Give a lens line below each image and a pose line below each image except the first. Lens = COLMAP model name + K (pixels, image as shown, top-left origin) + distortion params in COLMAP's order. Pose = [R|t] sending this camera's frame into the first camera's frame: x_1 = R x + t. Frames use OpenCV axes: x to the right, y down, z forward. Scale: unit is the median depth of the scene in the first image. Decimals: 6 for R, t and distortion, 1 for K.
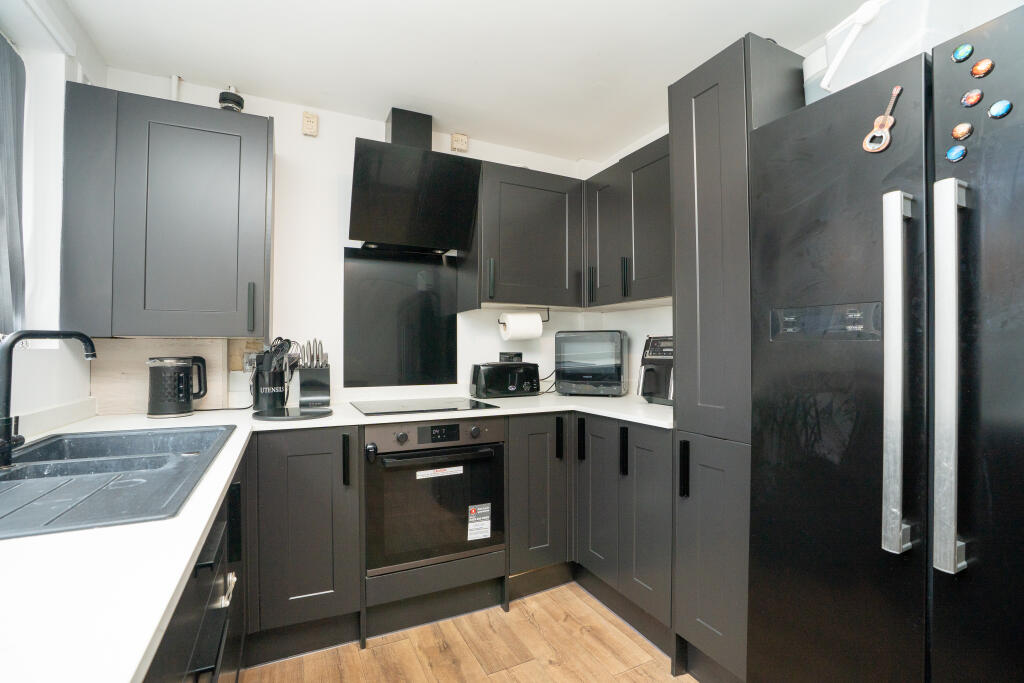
lens RADIAL K [[480.4, 0, 512.5], [0, 480.4, 339.4], [0, 0, 1]] dist [-0.068846, 0.027666]
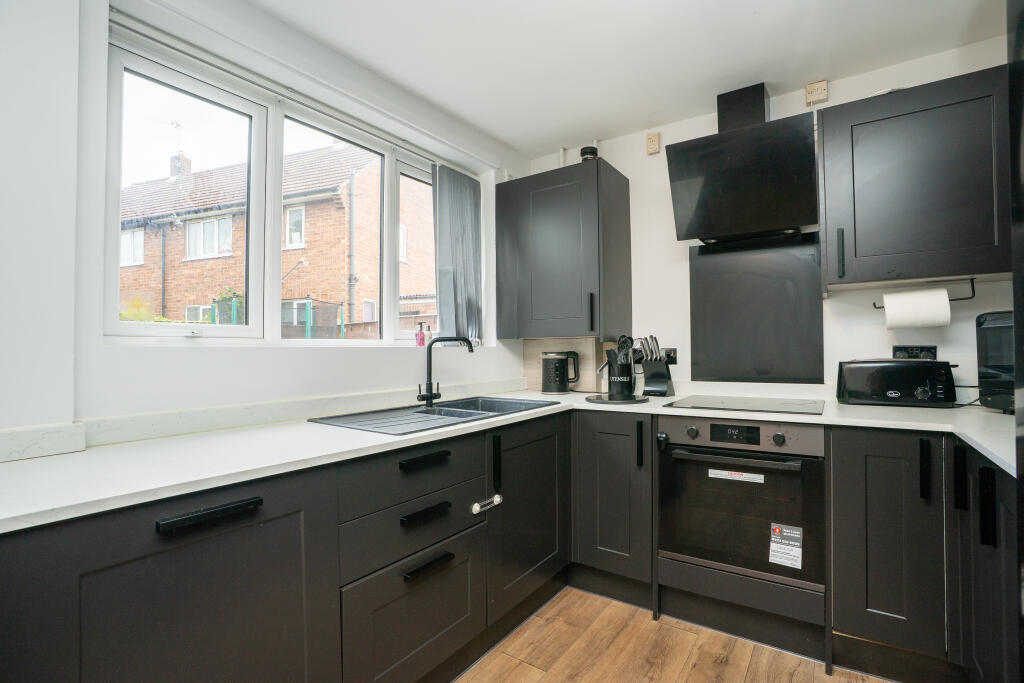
lens RADIAL K [[480.4, 0, 512.5], [0, 480.4, 339.4], [0, 0, 1]] dist [-0.068846, 0.027666]
pose [[0.475198, -0.020488, -0.879641, 0.443783], [0.028950, 0.999552, -0.007641, 0.007240], [0.879403, -0.021835, 0.475578, 0.183034]]
